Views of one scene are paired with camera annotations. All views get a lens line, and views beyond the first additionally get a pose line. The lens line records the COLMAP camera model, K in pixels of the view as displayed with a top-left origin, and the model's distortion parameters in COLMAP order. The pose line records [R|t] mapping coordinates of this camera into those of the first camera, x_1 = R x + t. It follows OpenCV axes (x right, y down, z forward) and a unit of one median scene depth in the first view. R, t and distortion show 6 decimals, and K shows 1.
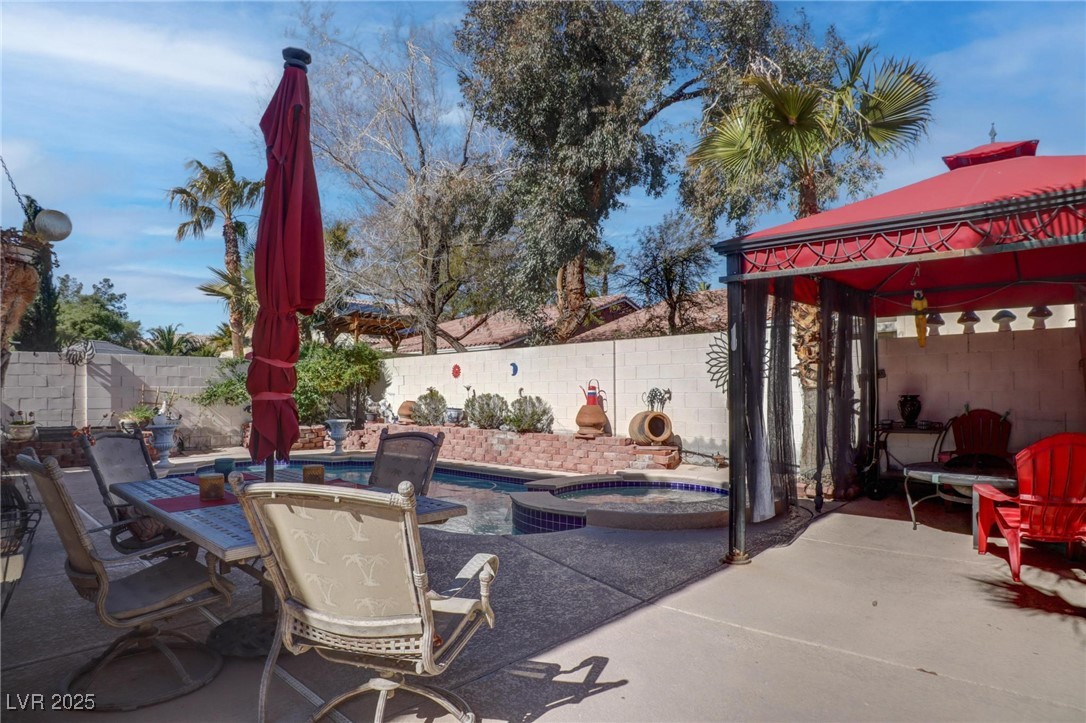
lens RADIAL K [[619.6, 0, 536.7], [0, 619.6, 391.2], [0, 0, 1]] dist [-0.051528, 0.001541]
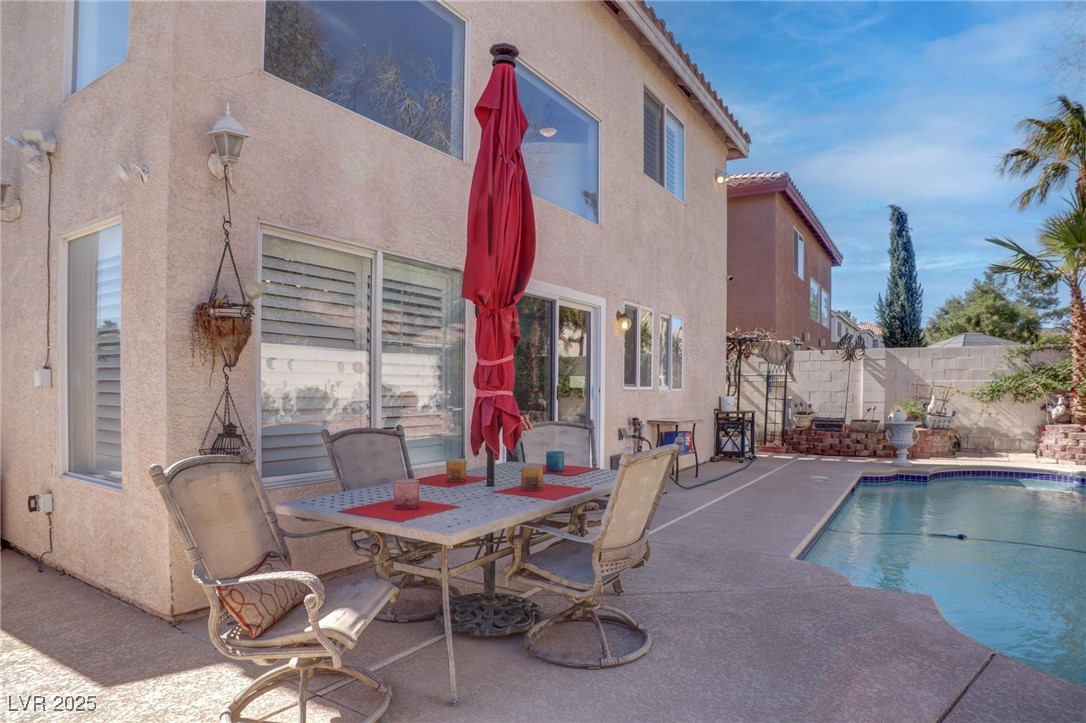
lens RADIAL K [[619.6, 0, 536.7], [0, 619.6, 391.2], [0, 0, 1]] dist [-0.051528, 0.001541]
pose [[0.235550, 0.009117, -0.971820, 0.135430], [0.001324, 0.999952, 0.009701, -0.000748], [0.971861, -0.003572, 0.235526, 0.184396]]
